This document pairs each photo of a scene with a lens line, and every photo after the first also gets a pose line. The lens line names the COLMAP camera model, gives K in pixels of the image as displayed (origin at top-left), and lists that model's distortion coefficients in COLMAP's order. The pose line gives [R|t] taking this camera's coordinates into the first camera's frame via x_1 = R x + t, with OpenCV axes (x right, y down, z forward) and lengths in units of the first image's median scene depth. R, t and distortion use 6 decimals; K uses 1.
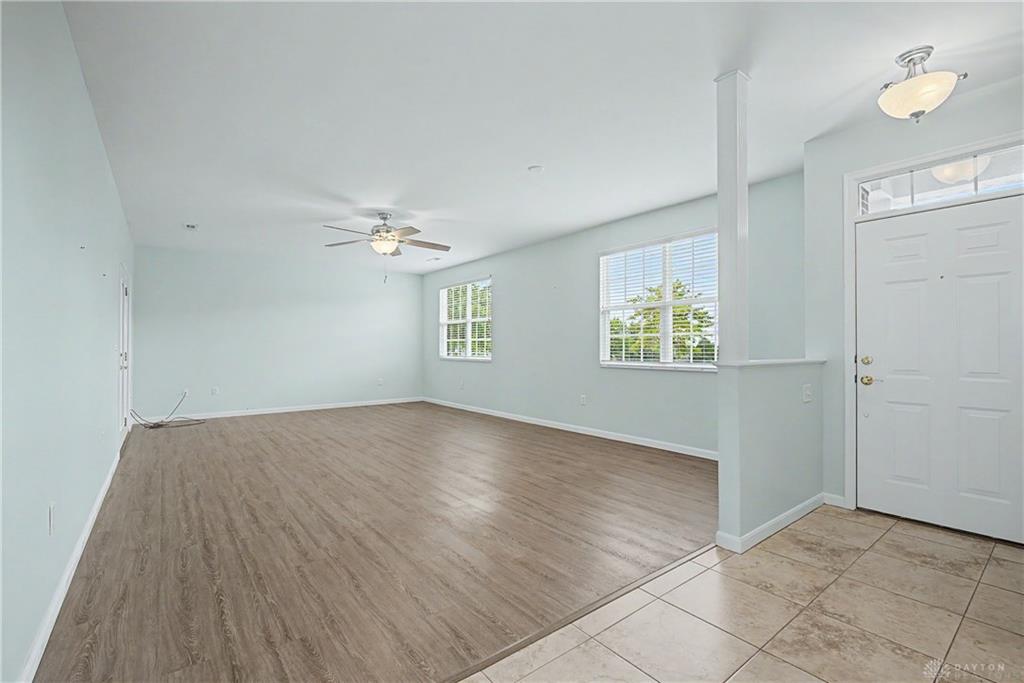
lens RADIAL K [[450.5, 0, 514.3], [0, 450.5, 342.7], [0, 0, 1]] dist [-0.014236, 0.003214]
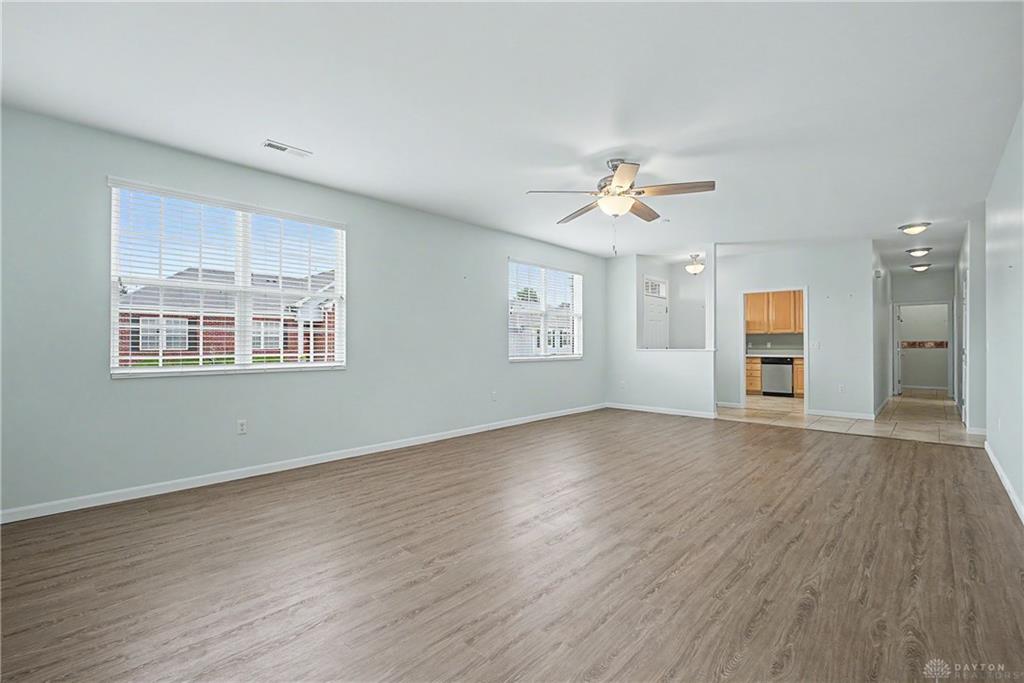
lens RADIAL K [[450.5, 0, 512.2], [0, 450.5, 342.0], [0, 0, 1]] dist [-0.014236, 0.003214]
pose [[-0.150673, 0.006405, 0.988563, -1.069417], [-0.007083, 0.999946, -0.007558, 0.015815], [-0.988558, -0.008141, -0.150619, 1.385796]]
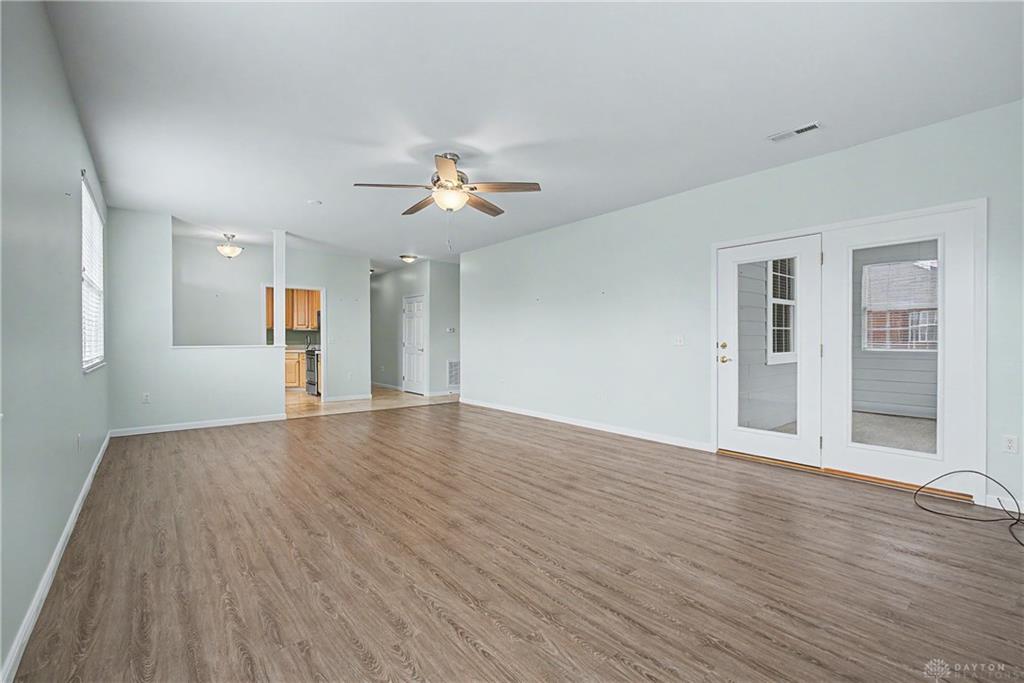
lens RADIAL K [[450.5, 0, 512.8], [0, 450.5, 341.1], [0, 0, 1]] dist [-0.014236, 0.003214]
pose [[-0.999863, 0.002536, -0.016356, -0.409779], [0.002631, 0.999980, -0.005736, 0.021382], [0.016341, -0.005778, -0.999850, 1.881544]]
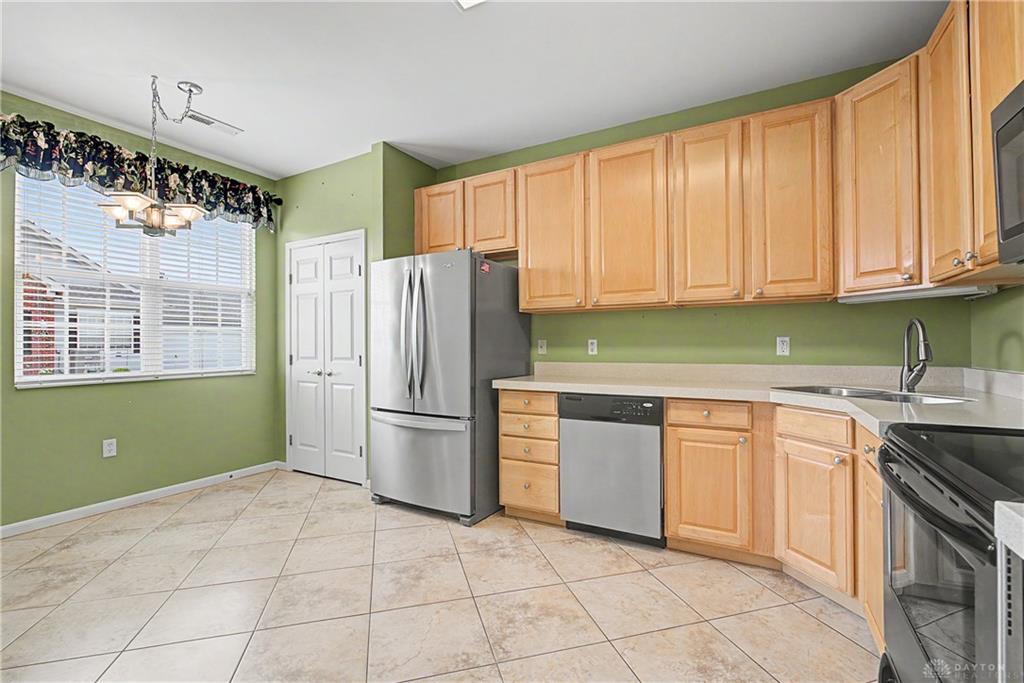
lens RADIAL K [[450.5, 0, 512.1], [0, 450.5, 342.1], [0, 0, 1]] dist [-0.014236, 0.003214]
pose [[-0.382242, 0.005084, 0.924048, 0.301075], [-0.001174, 0.999981, -0.005987, 0.001998], [-0.924061, -0.003373, -0.382229, 0.209096]]
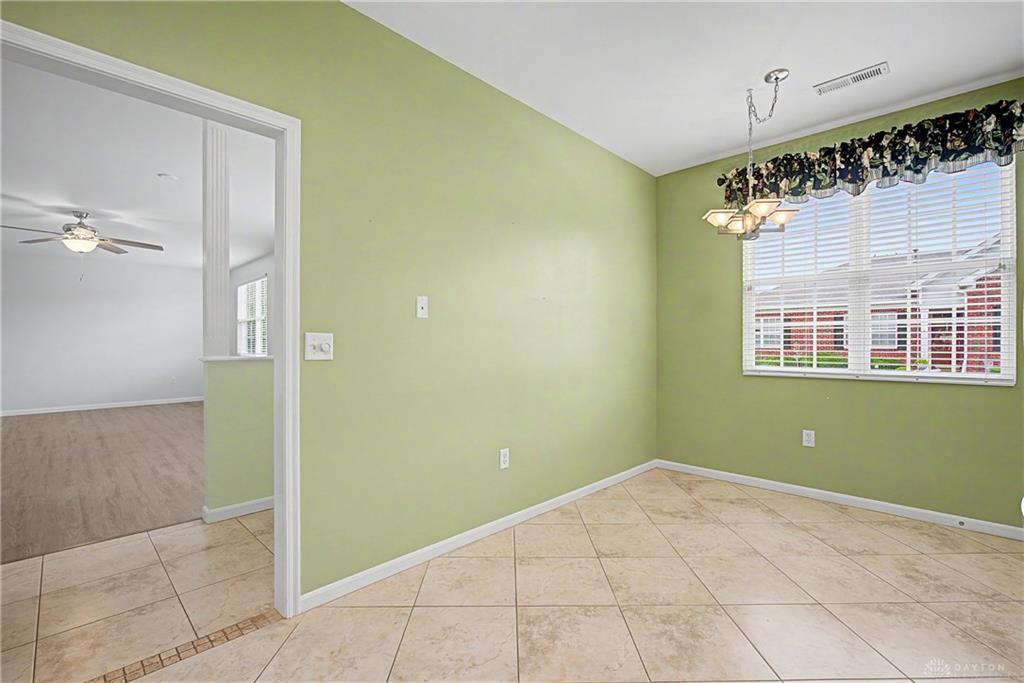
lens RADIAL K [[450.5, 0, 513.4], [0, 450.5, 343.0], [0, 0, 1]] dist [-0.014236, 0.003214]
pose [[0.991343, -0.001726, 0.131283, 0.578880], [0.000820, 0.999975, 0.006953, -0.000200], [-0.131292, -0.006786, 0.991320, -0.121491]]
